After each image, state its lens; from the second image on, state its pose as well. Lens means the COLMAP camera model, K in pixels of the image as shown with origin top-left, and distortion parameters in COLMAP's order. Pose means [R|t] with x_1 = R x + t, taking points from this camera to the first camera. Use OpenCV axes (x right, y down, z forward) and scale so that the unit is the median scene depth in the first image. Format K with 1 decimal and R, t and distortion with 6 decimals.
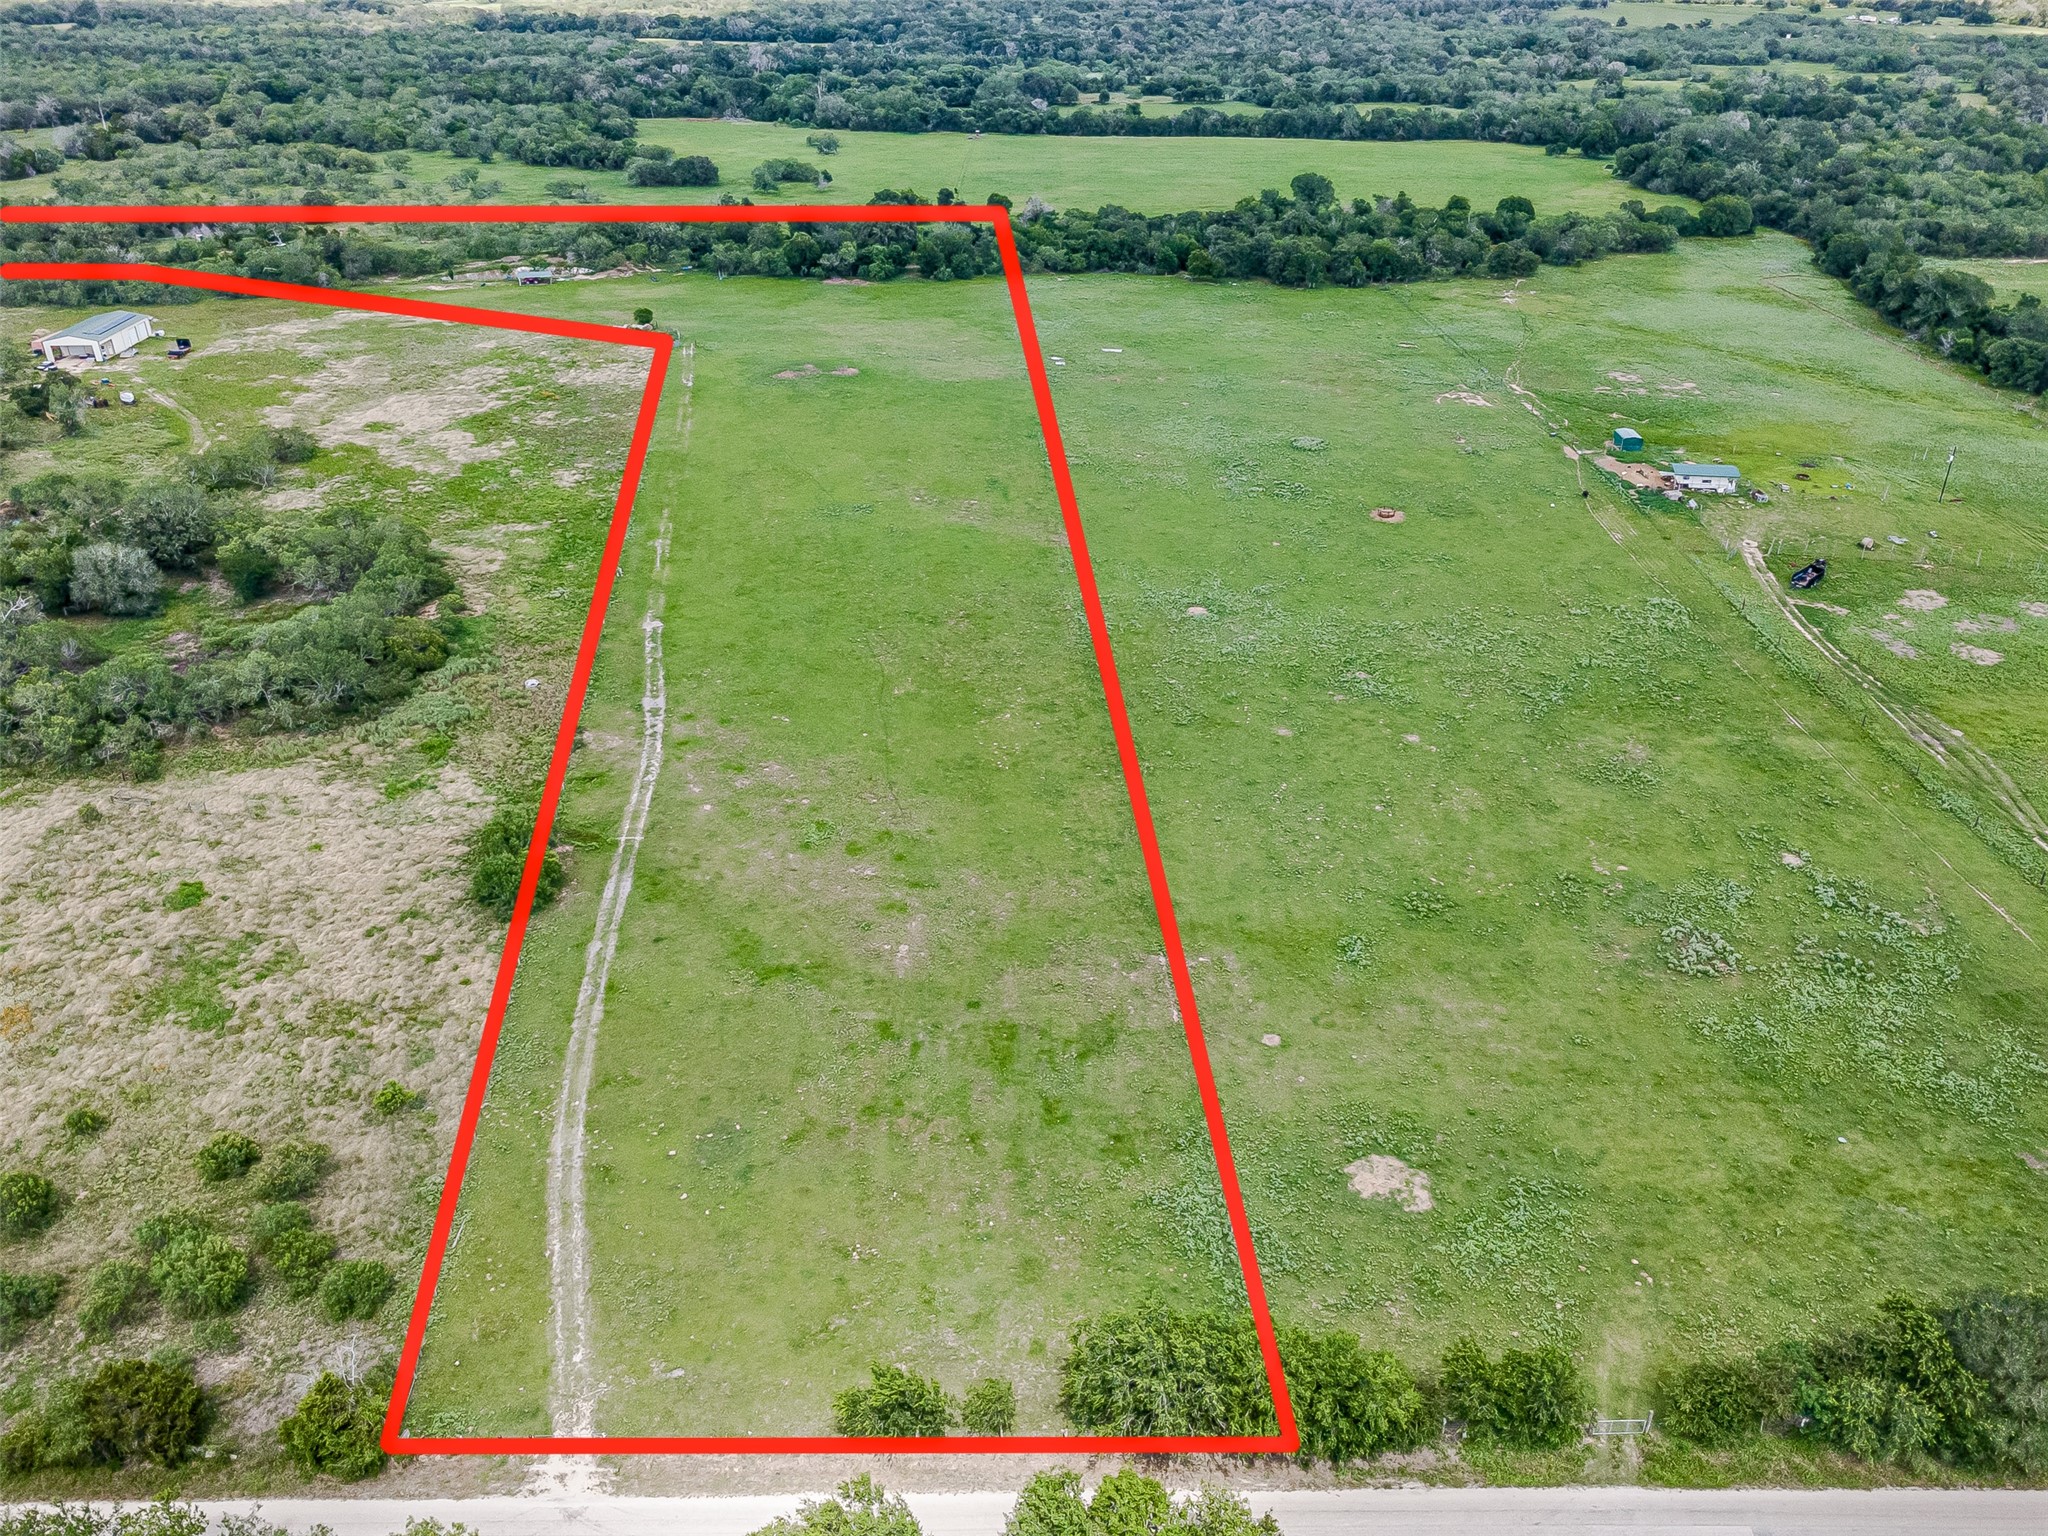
lens RADIAL K [[1409.1, 0, 1028.9], [0, 1409.1, 770.9], [0, 0, 1]] dist [0.001725, 0.002902]
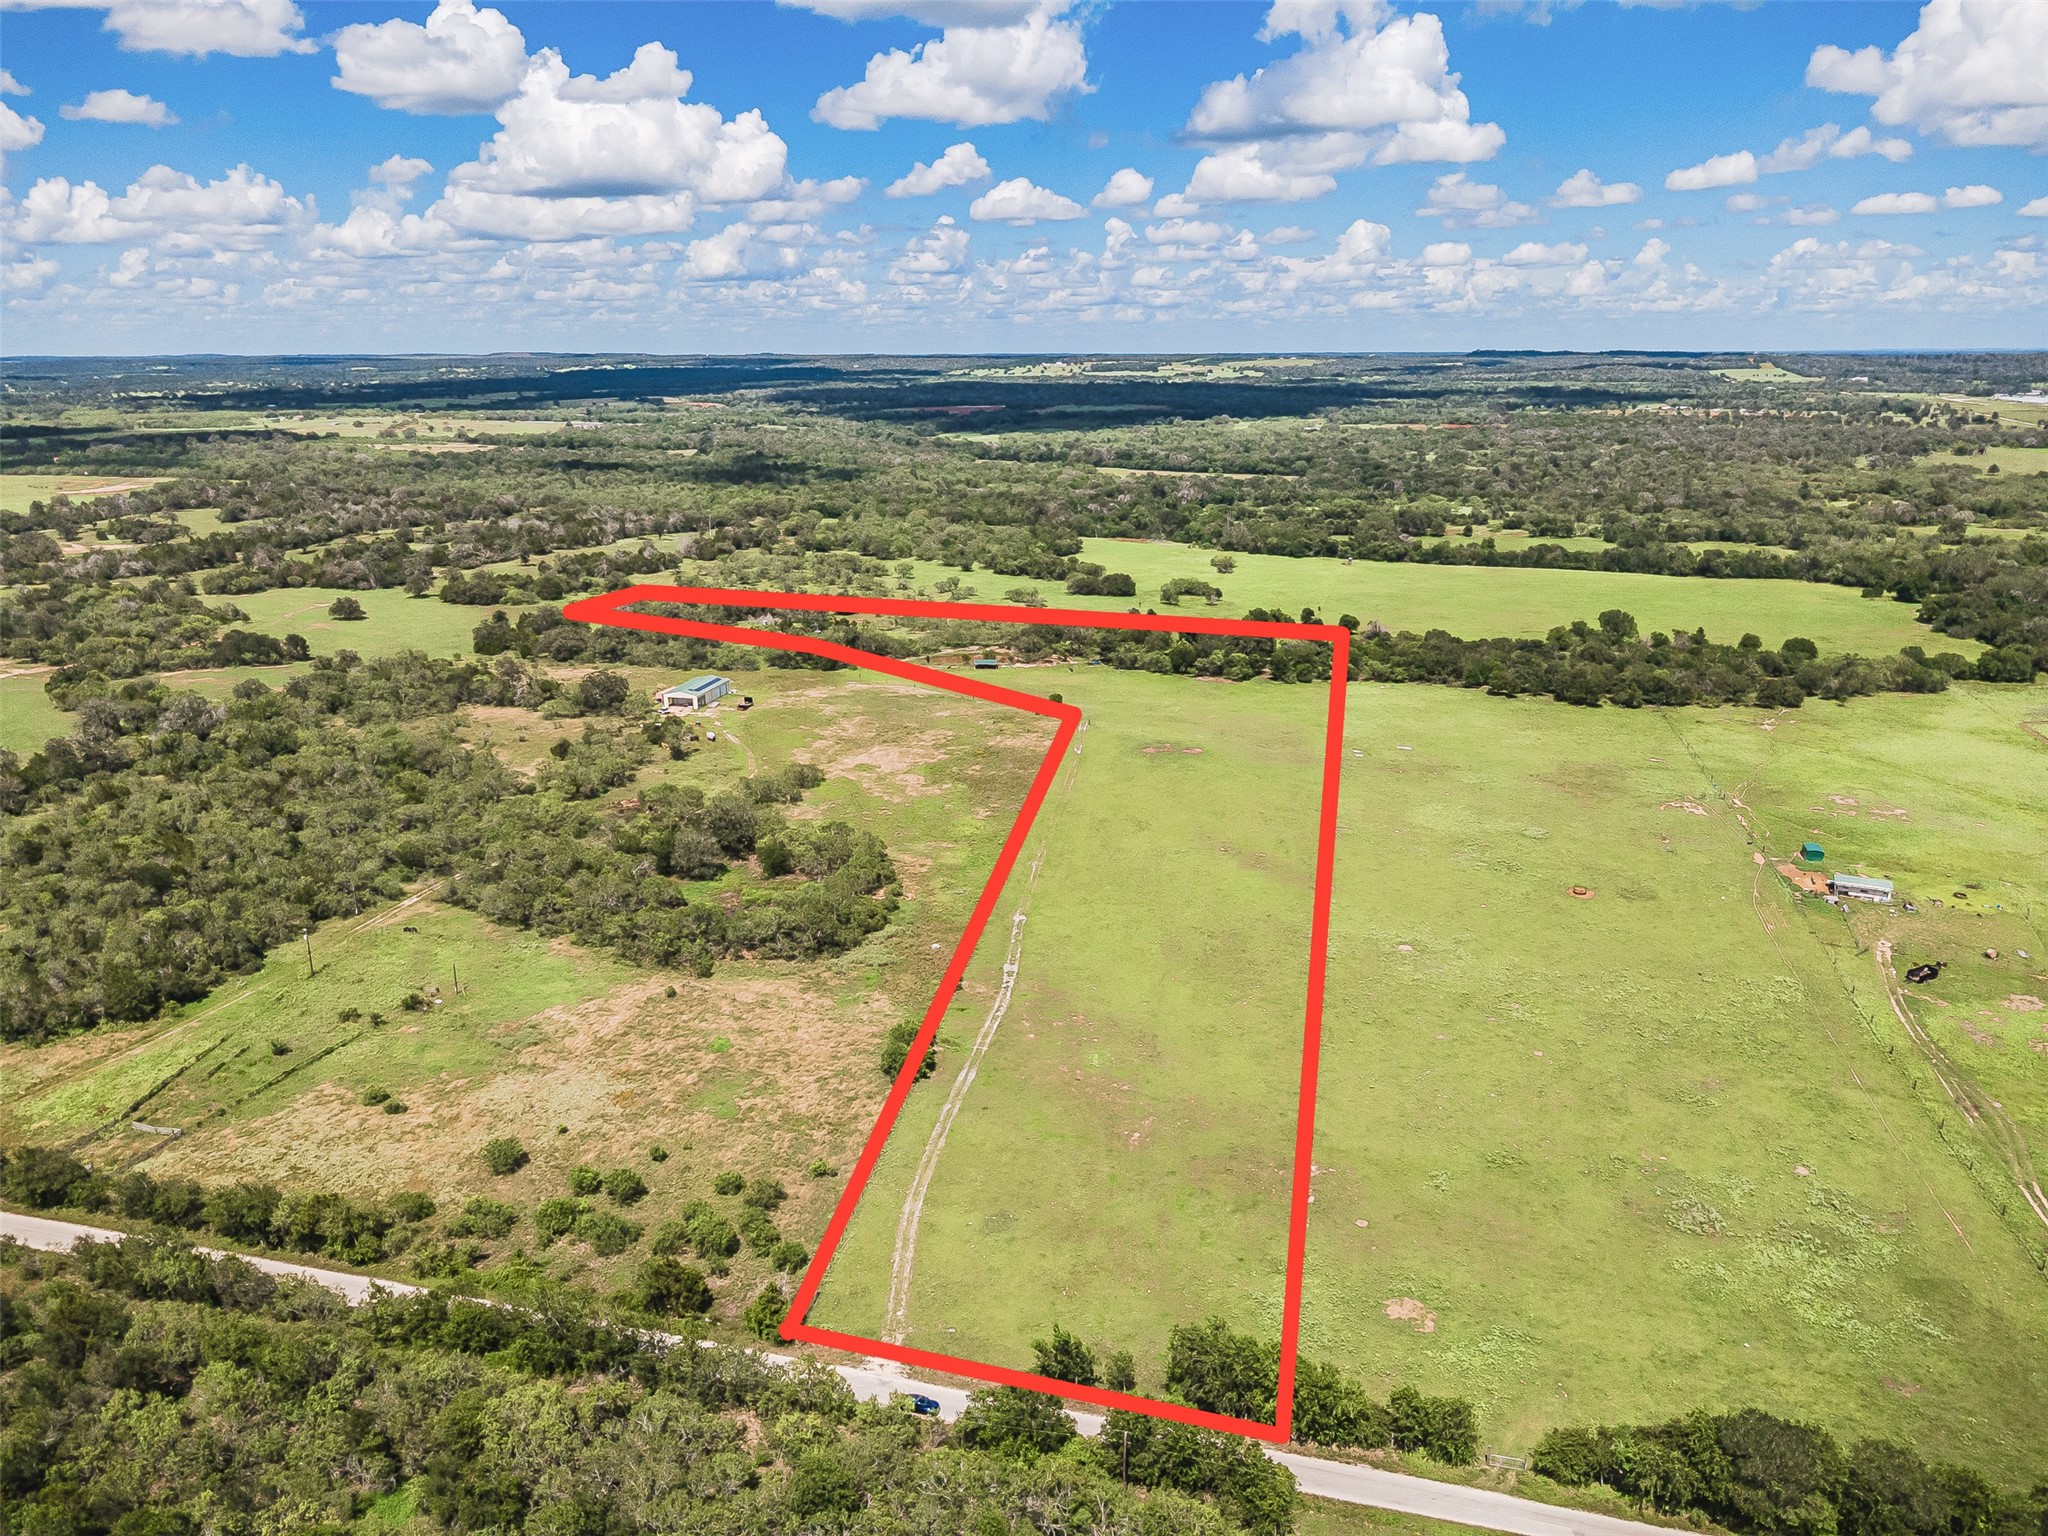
lens RADIAL K [[1409.1, 0, 1026.1], [0, 1409.1, 766.8], [0, 0, 1]] dist [0.001725, 0.002902]
pose [[0.954436, 0.070269, -0.290024, 0.105038], [-0.138181, 0.965477, -0.220818, 0.046738], [0.264495, 0.250832, 0.931196, -0.274132]]
